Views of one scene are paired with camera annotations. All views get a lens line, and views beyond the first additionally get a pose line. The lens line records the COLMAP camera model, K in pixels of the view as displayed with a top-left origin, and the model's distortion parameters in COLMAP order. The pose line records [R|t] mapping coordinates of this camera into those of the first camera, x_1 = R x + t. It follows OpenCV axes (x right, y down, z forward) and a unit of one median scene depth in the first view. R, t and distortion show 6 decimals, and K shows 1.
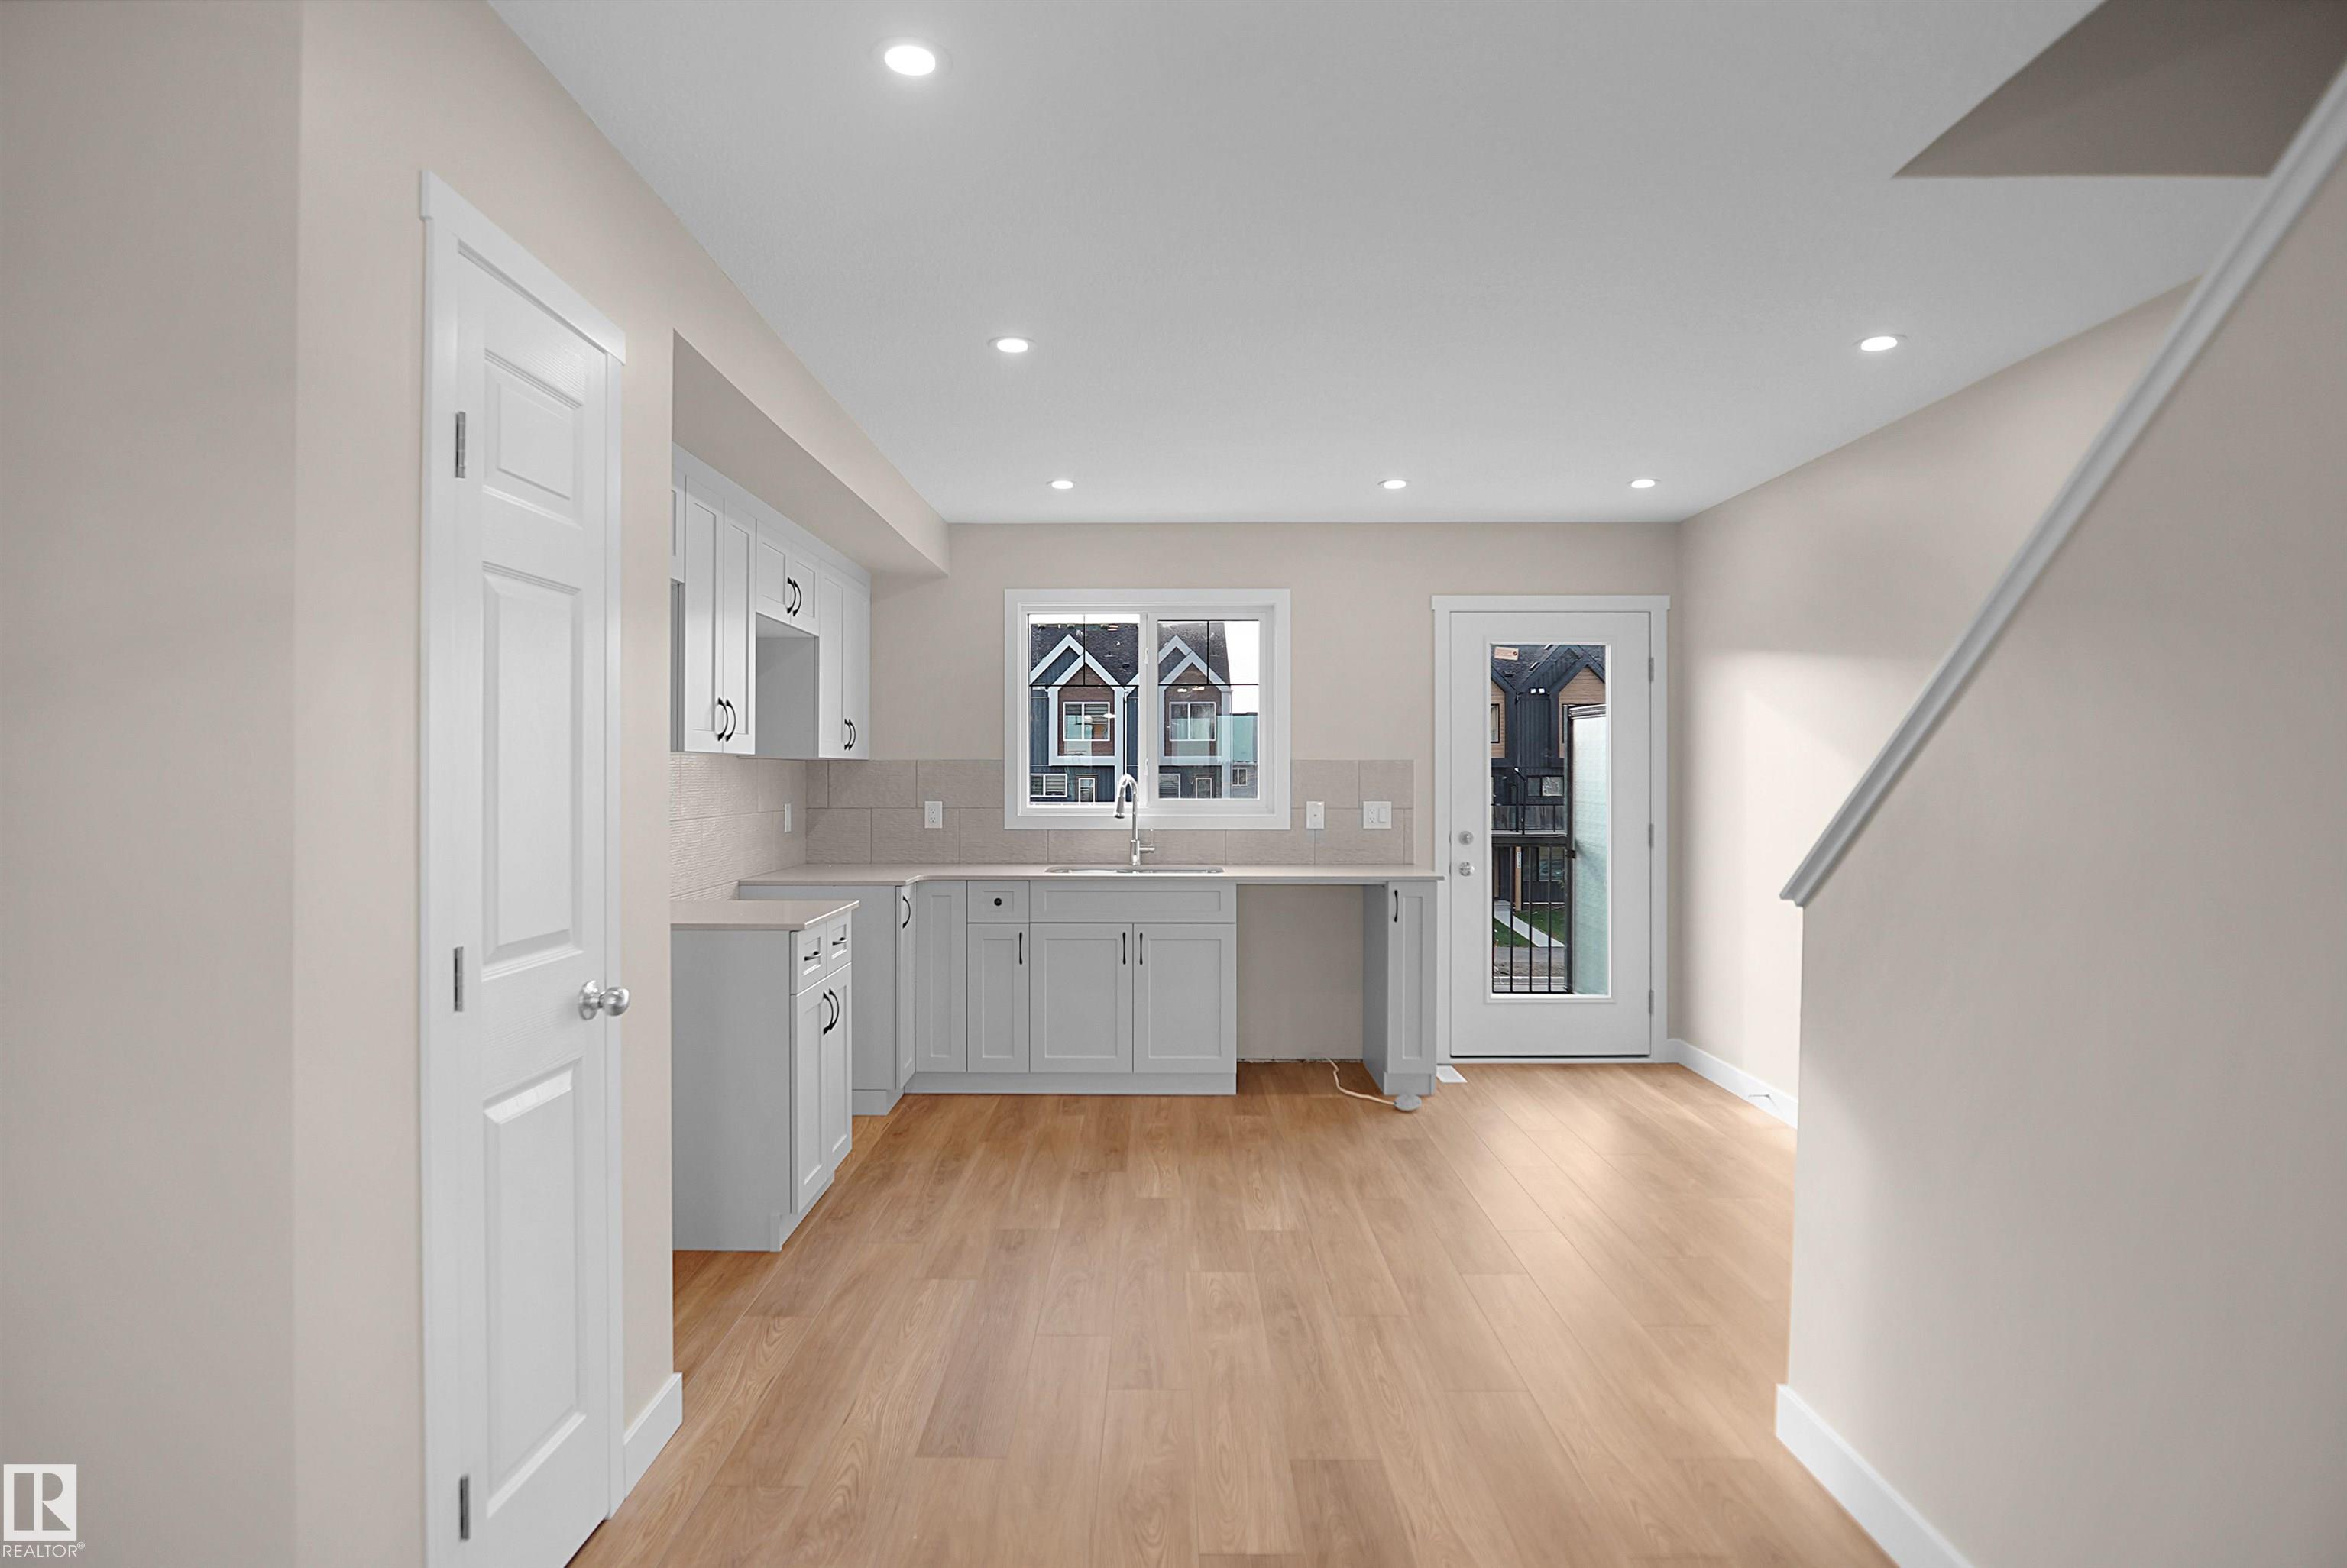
lens RADIAL K [[1275.8, 0, 1148.2], [0, 1275.8, 761.8], [0, 0, 1]] dist [-0.022218, 0.001087]
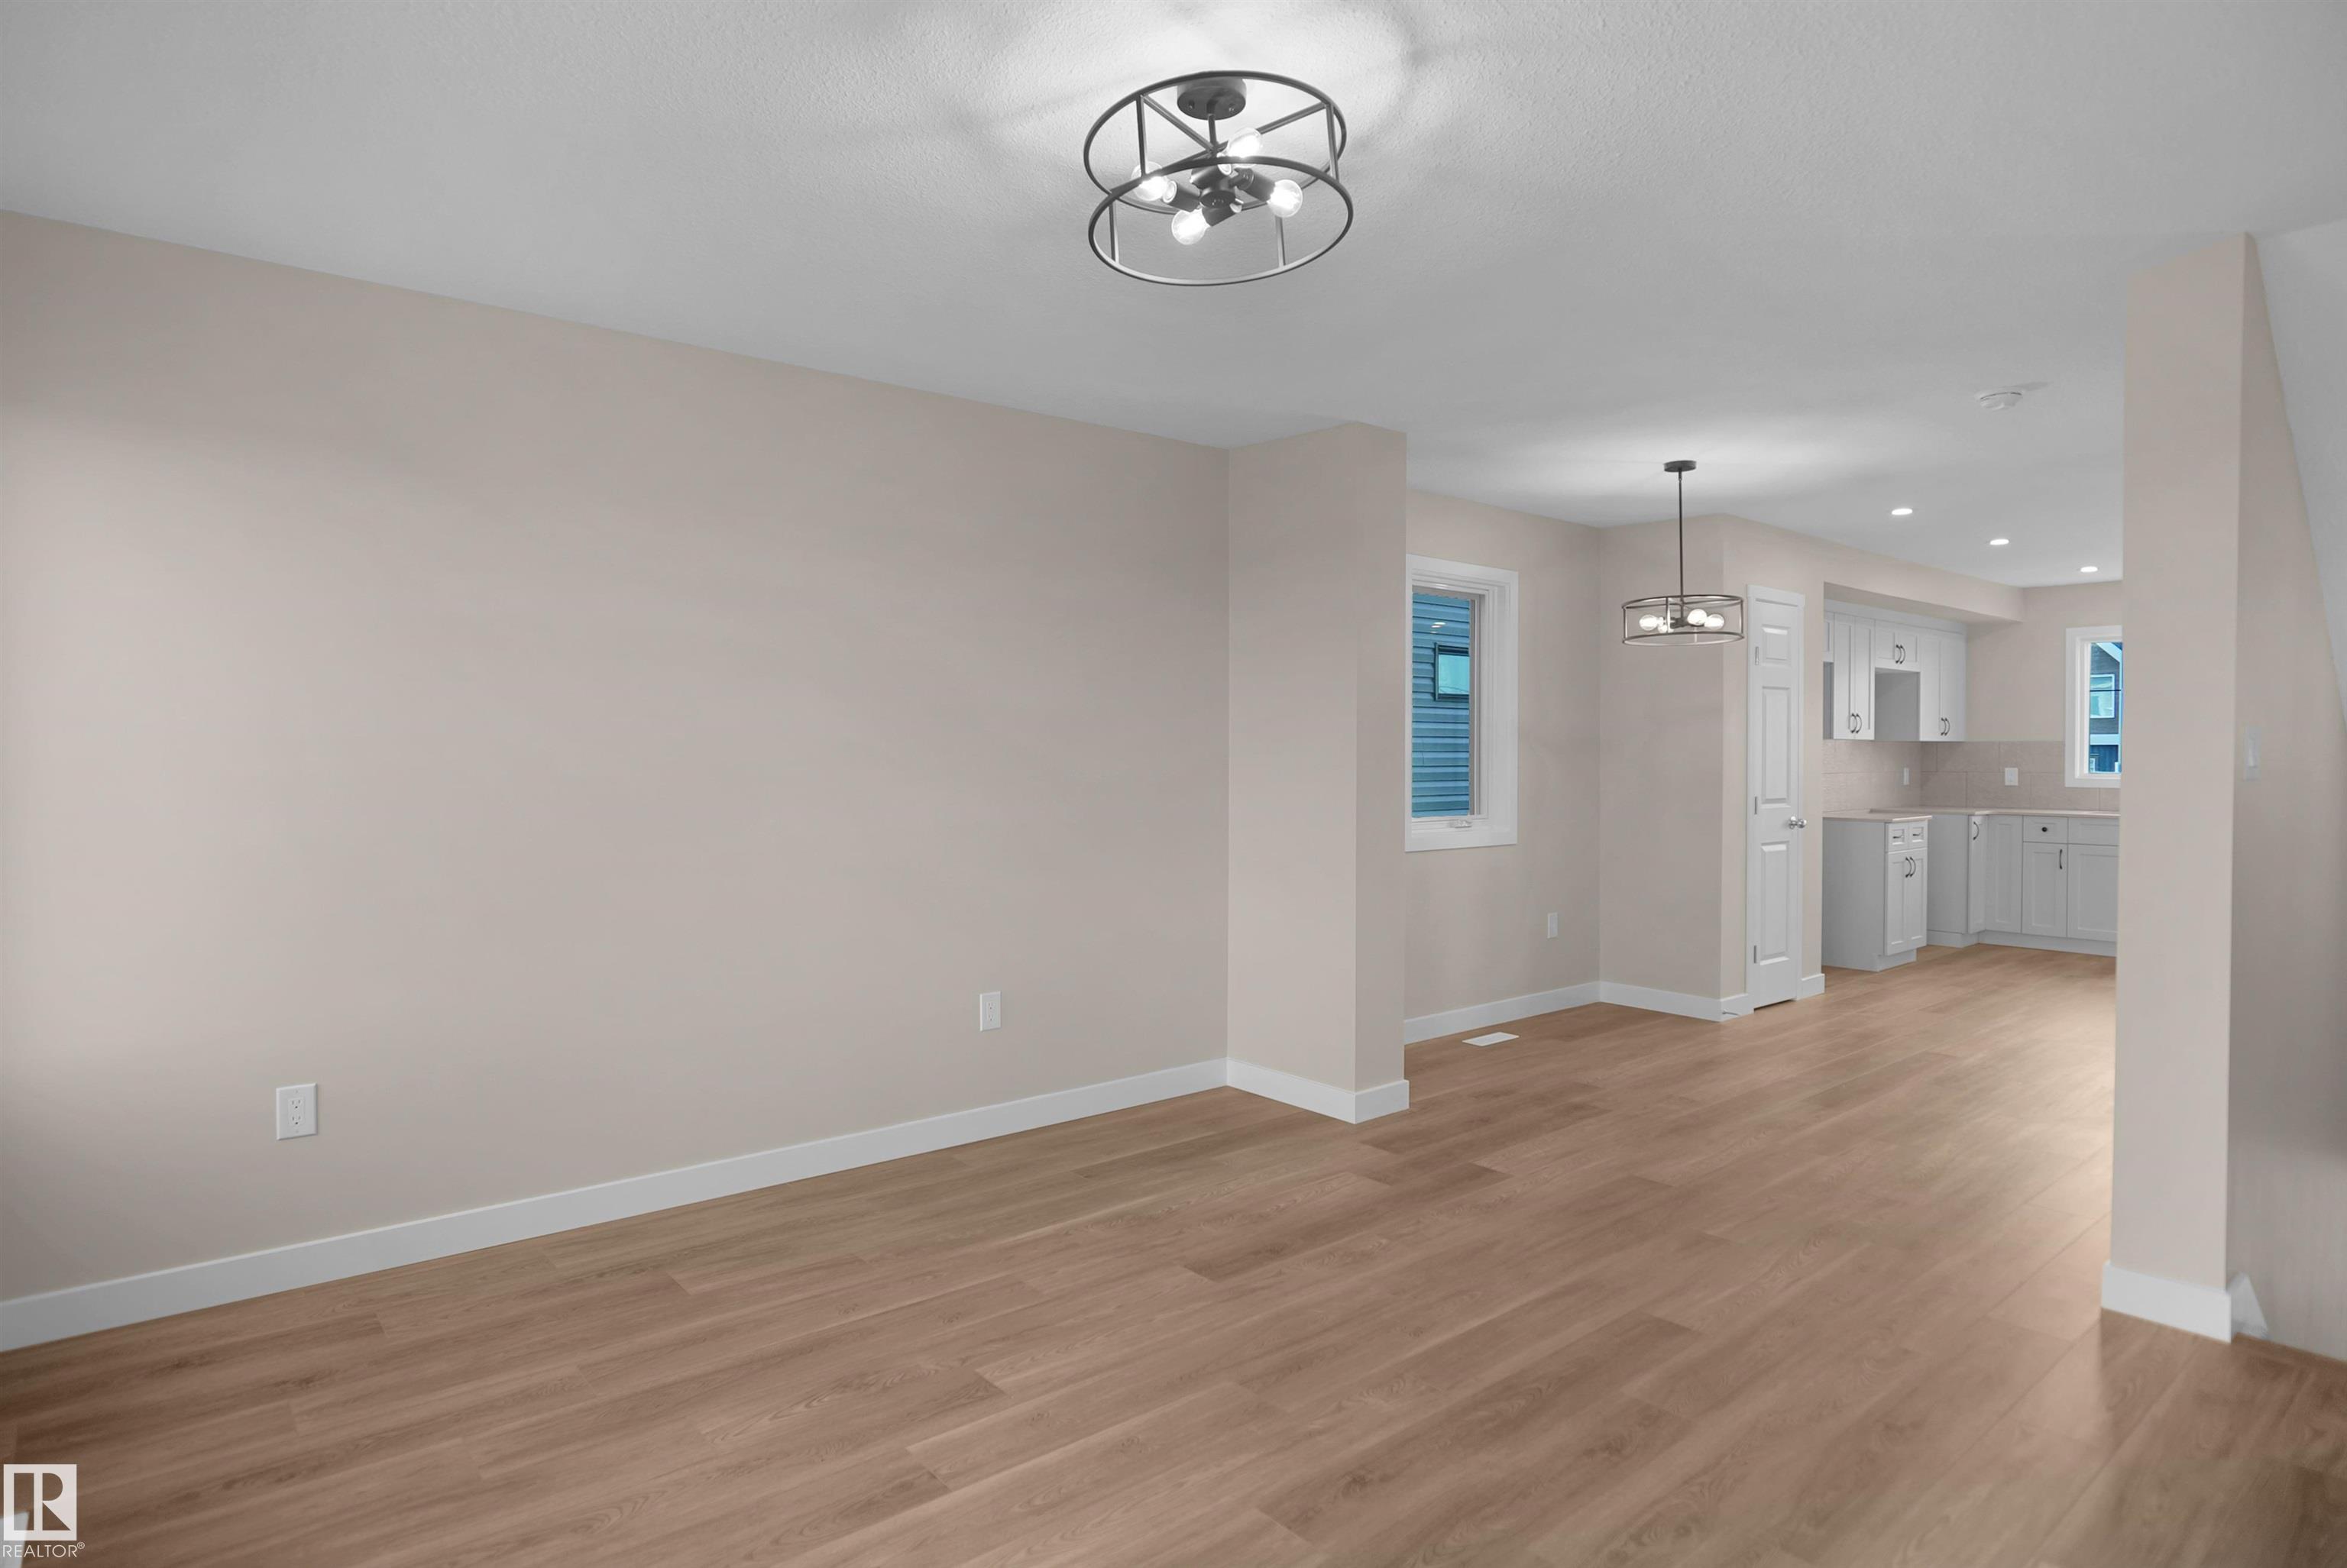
lens RADIAL K [[1285.6, 0, 1125.6], [0, 1285.6, 767.0], [0, 0, 1]] dist [-0.022721, 0.002147]
pose [[0.636617, 0.009057, -0.771127, 0.381544], [0.006582, 0.999831, 0.017177, -0.004217], [0.771152, -0.016011, 0.636449, -0.919640]]
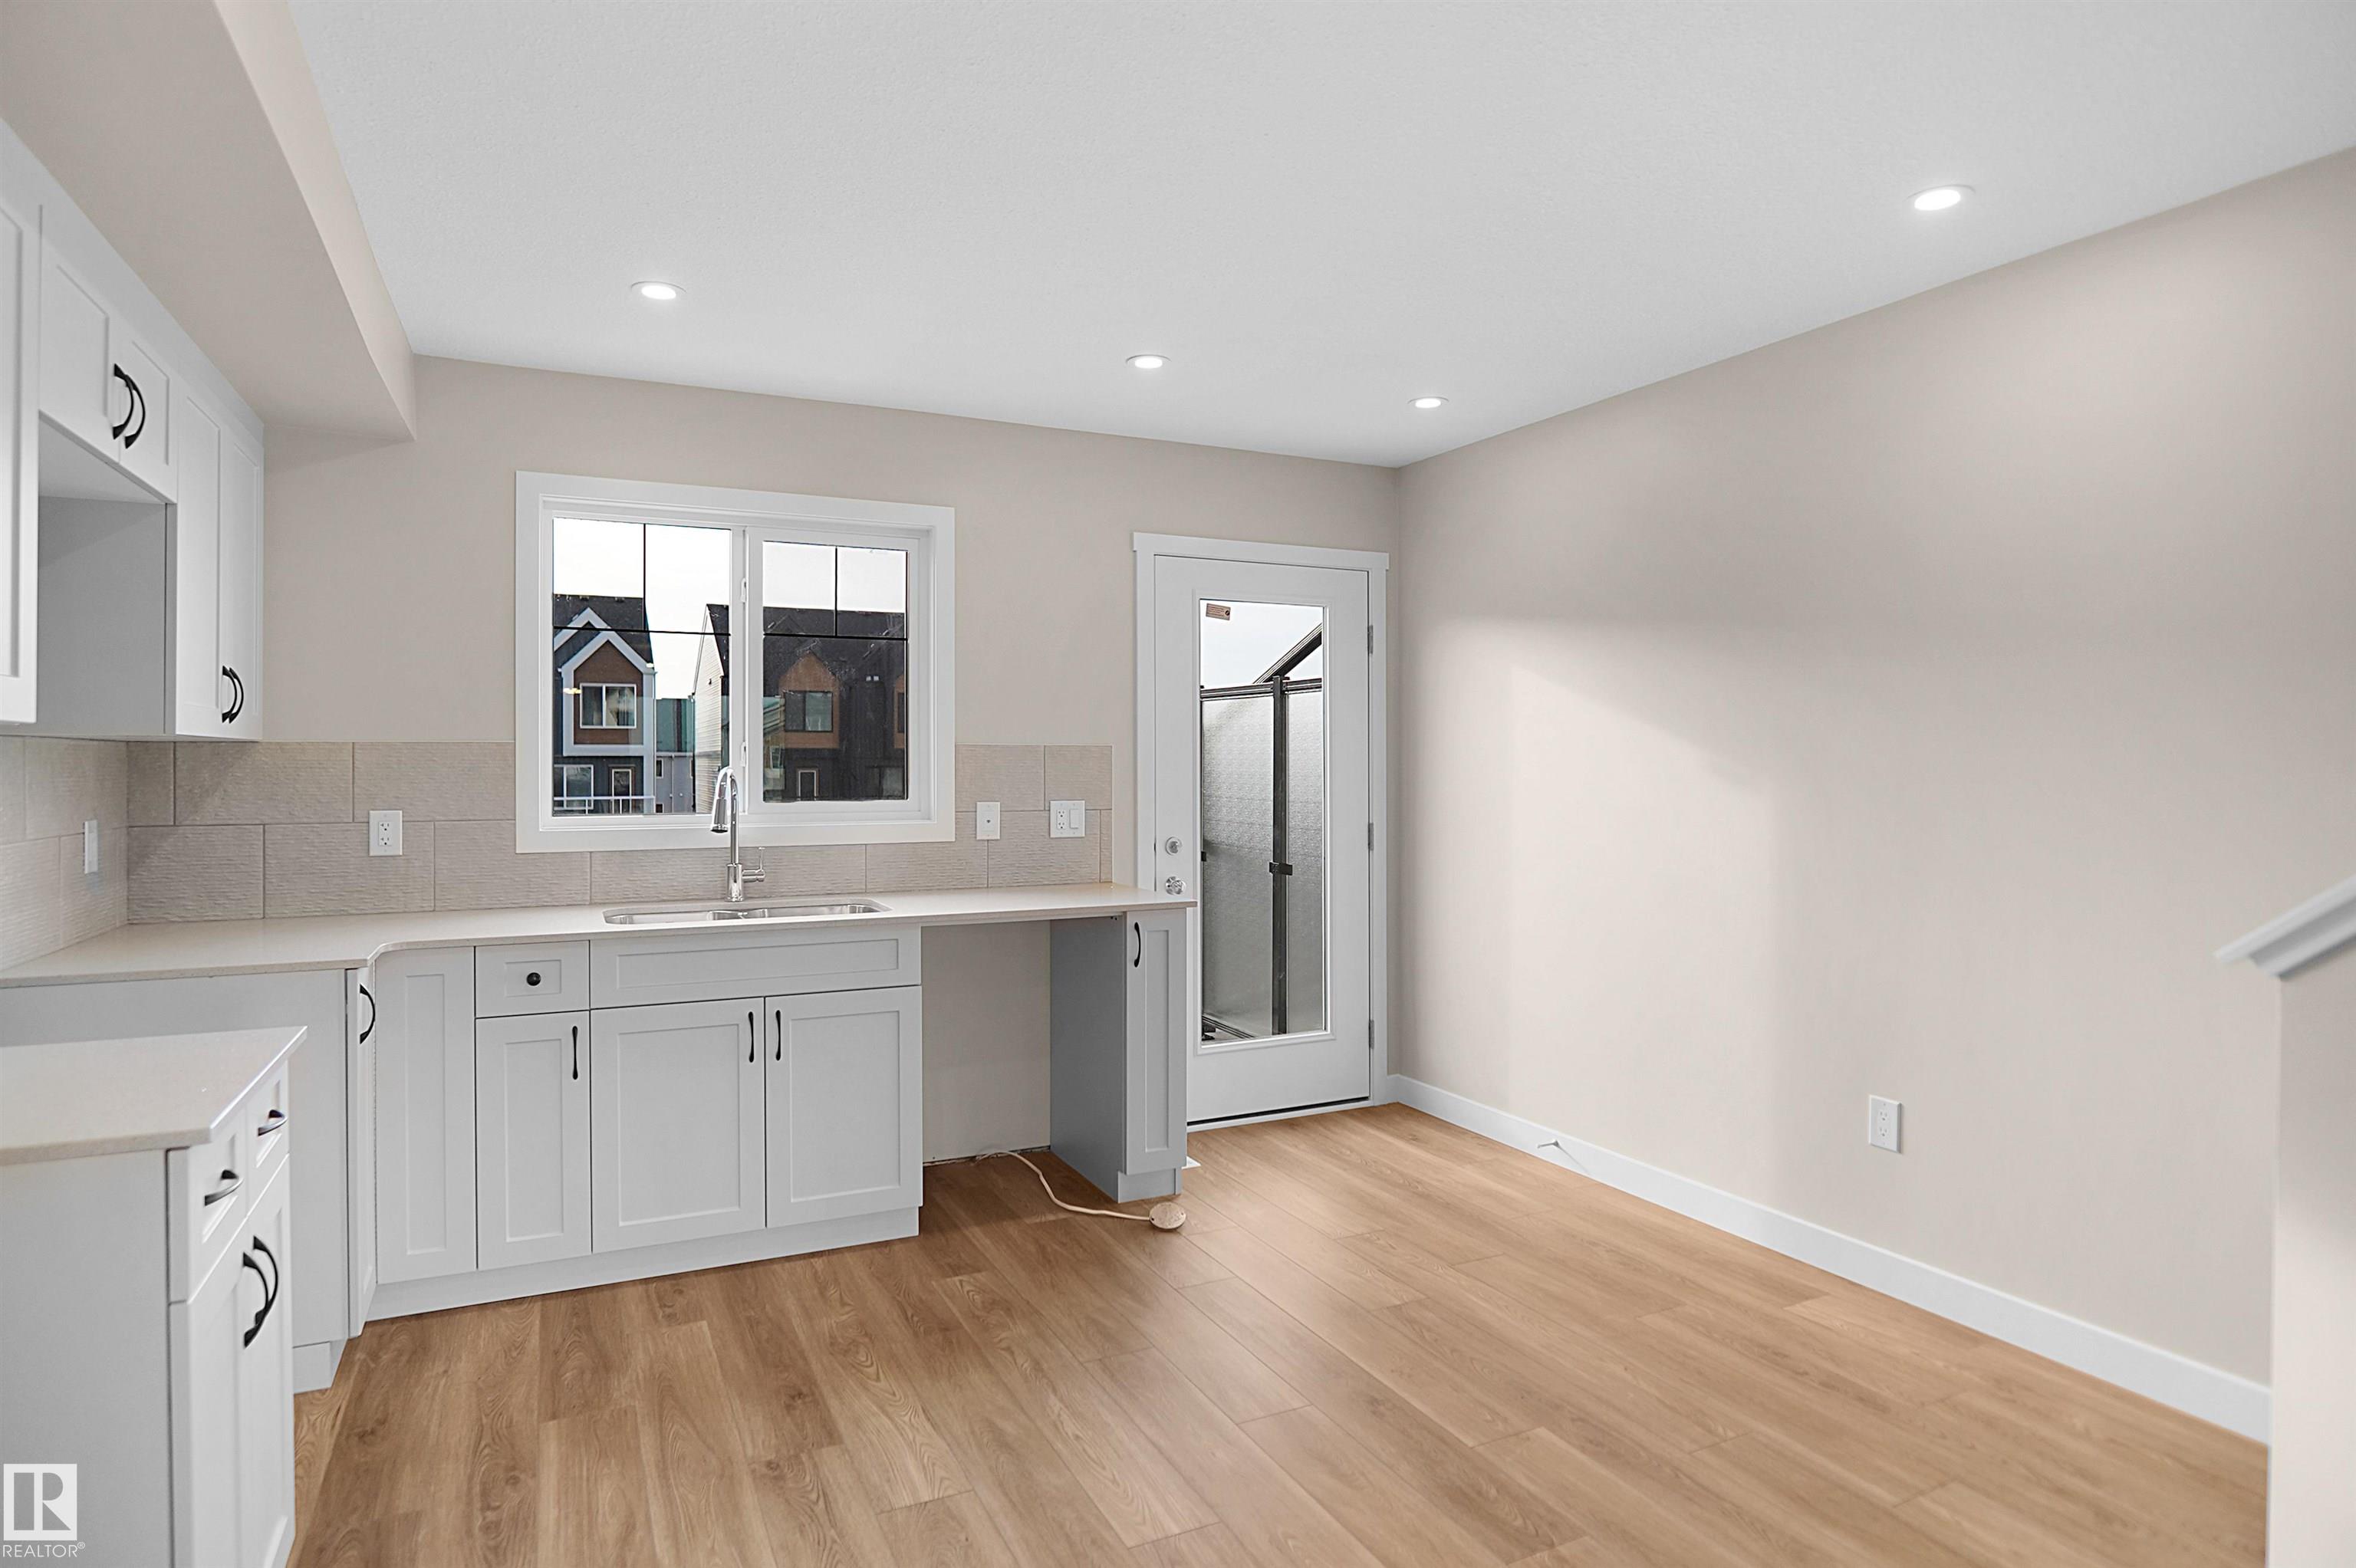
lens RADIAL K [[1280.7, 0, 1152.6], [0, 1280.7, 761.8], [0, 0, 1]] dist [-0.022218, 0.001087]
pose [[0.899476, -0.001256, 0.436969, -0.117790], [-0.001647, 0.999979, 0.006266, 0.003671], [-0.436967, -0.006356, 0.899455, 0.337613]]
